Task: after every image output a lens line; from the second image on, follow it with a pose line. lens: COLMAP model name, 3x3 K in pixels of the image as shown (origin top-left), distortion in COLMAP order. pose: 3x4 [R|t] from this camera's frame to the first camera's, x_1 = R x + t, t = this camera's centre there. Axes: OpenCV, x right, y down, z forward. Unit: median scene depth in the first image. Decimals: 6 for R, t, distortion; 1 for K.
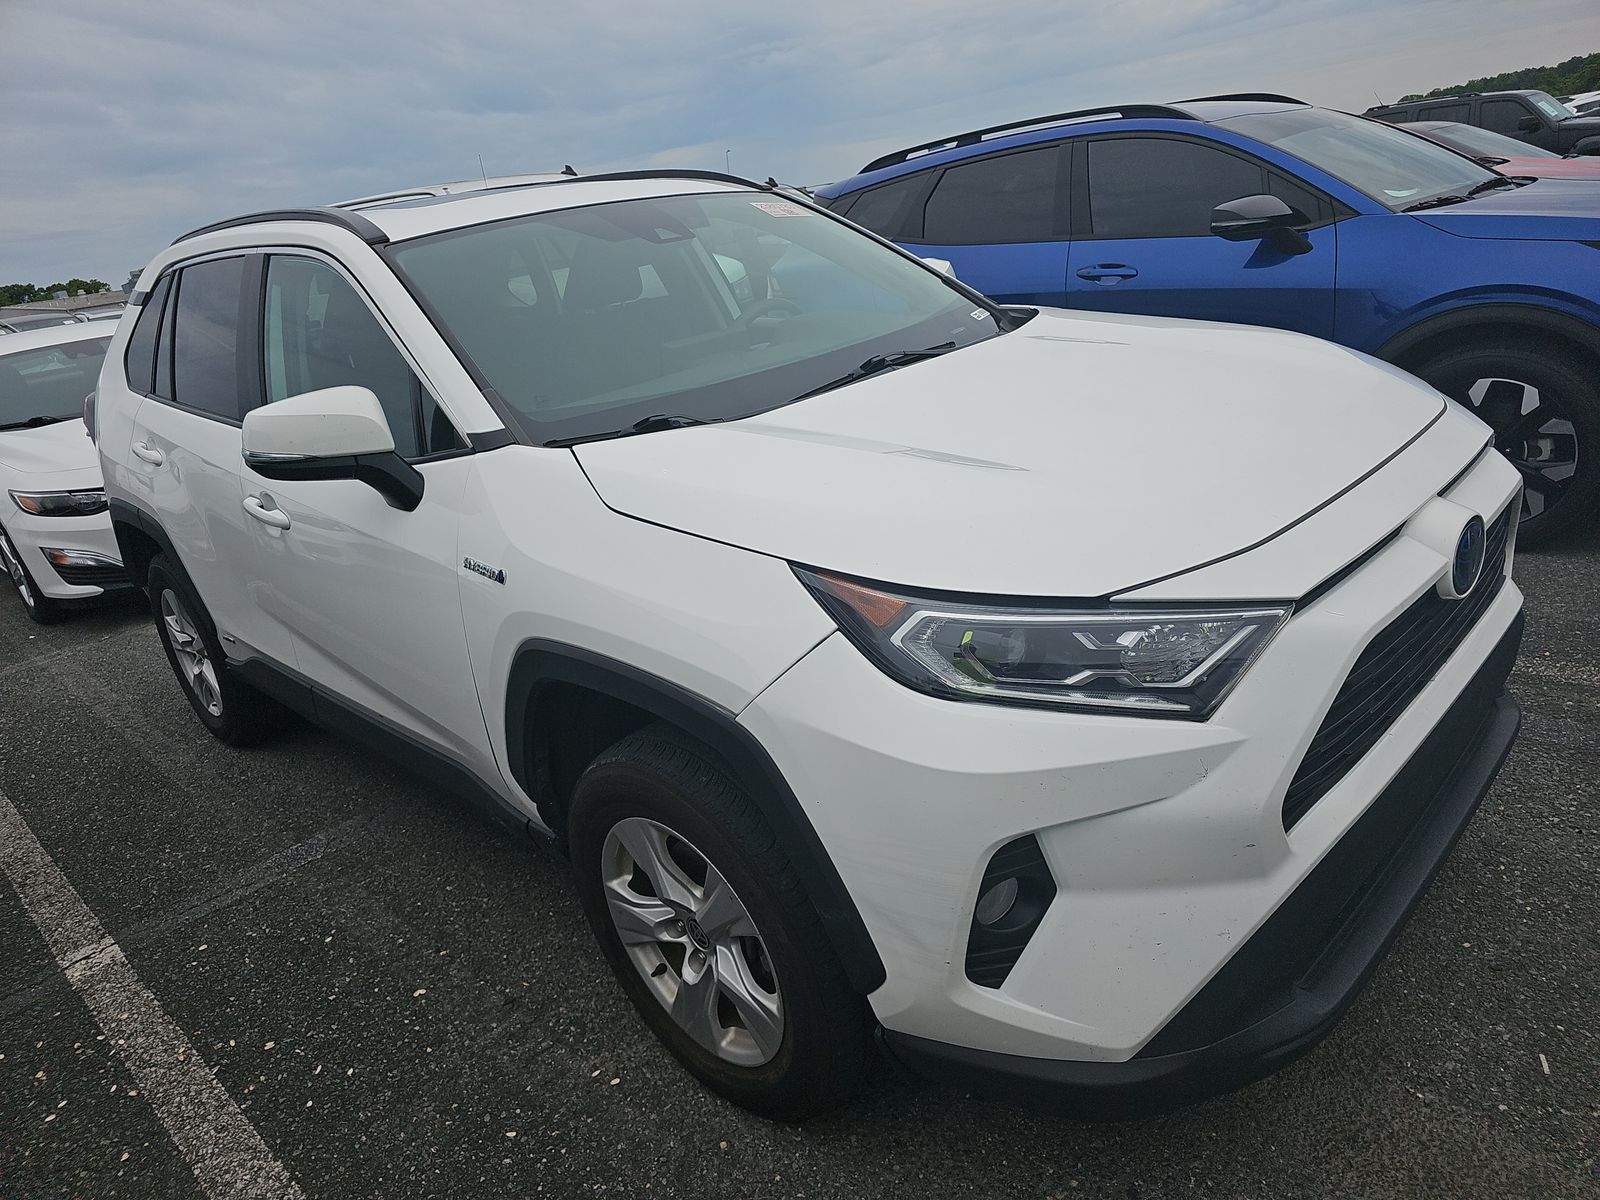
lens RADIAL K [[1063.1, 0, 807.1], [0, 1063.1, 613.4], [0, 0, 1]] dist [0.028641, -0.025947]
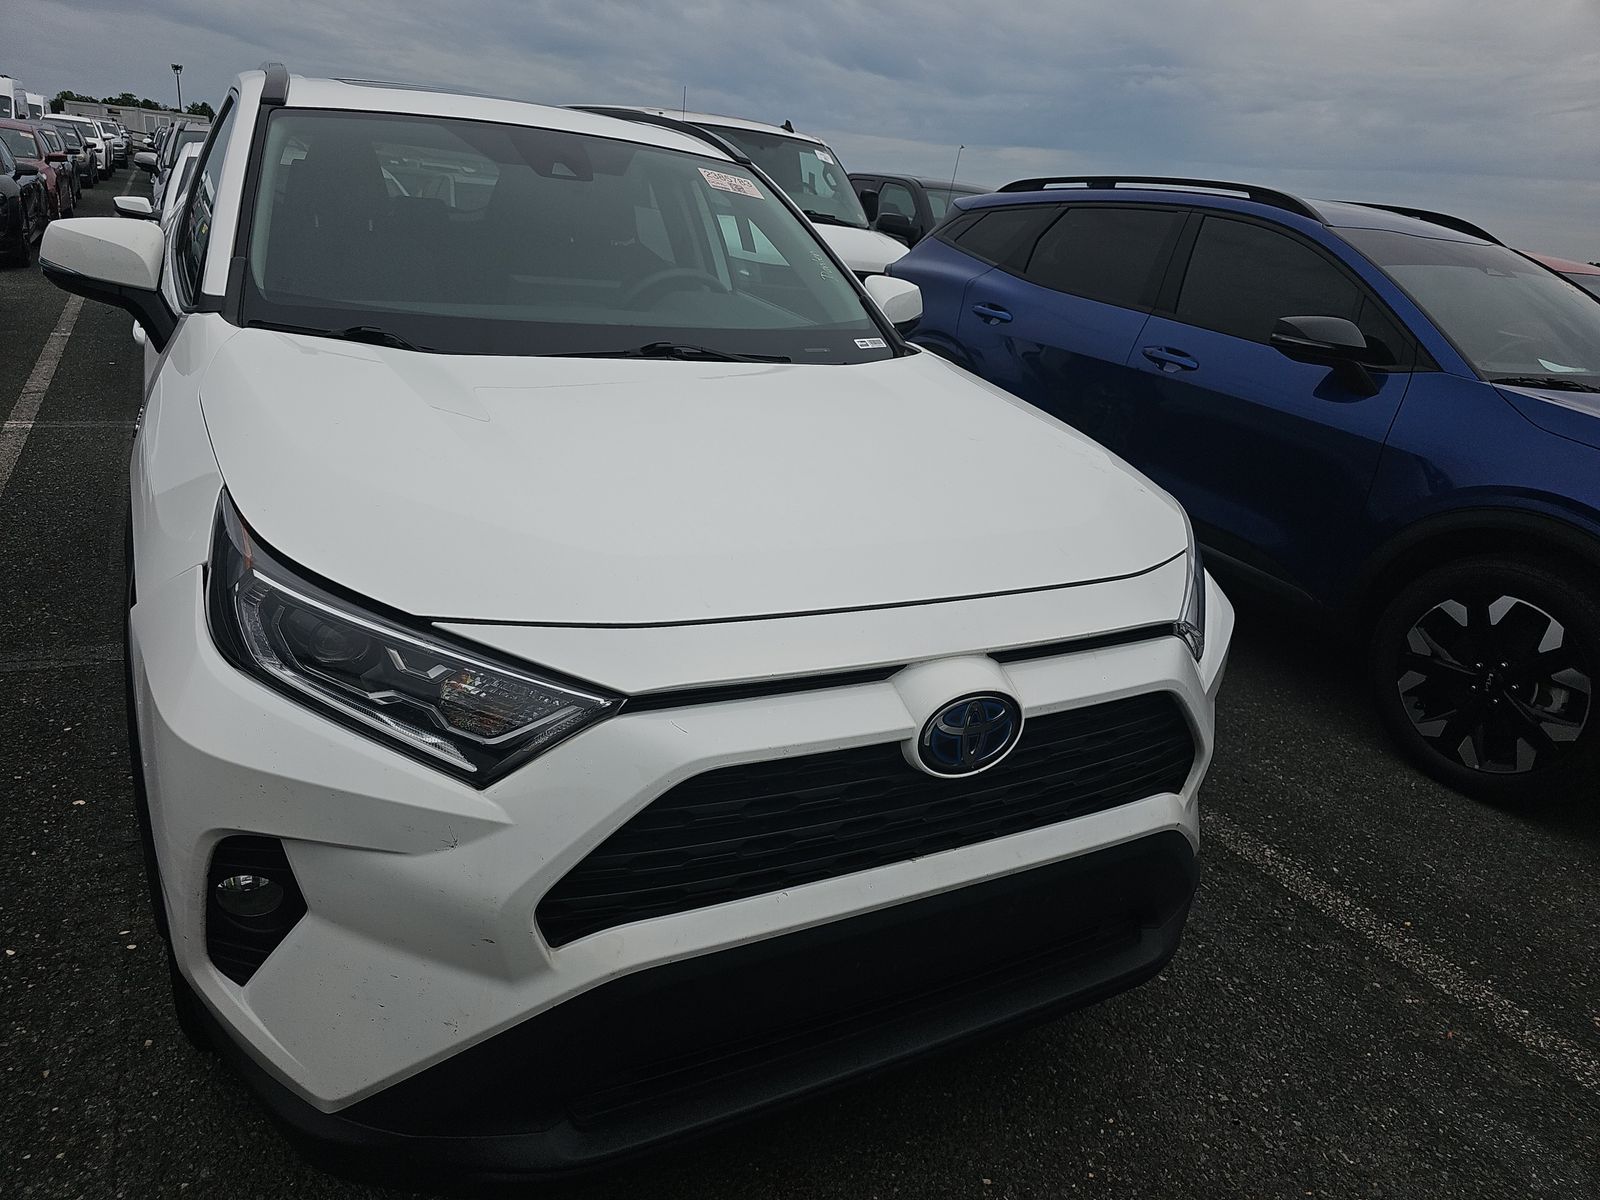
lens RADIAL K [[1063.1, 0, 807.1], [0, 1063.1, 613.4], [0, 0, 1]] dist [0.028641, -0.025947]
pose [[0.925361, 0.326514, -0.192603, 0.265004], [-0.324955, 0.944860, 0.040546, -0.056960], [0.195222, 0.025067, 0.980439, 0.065171]]
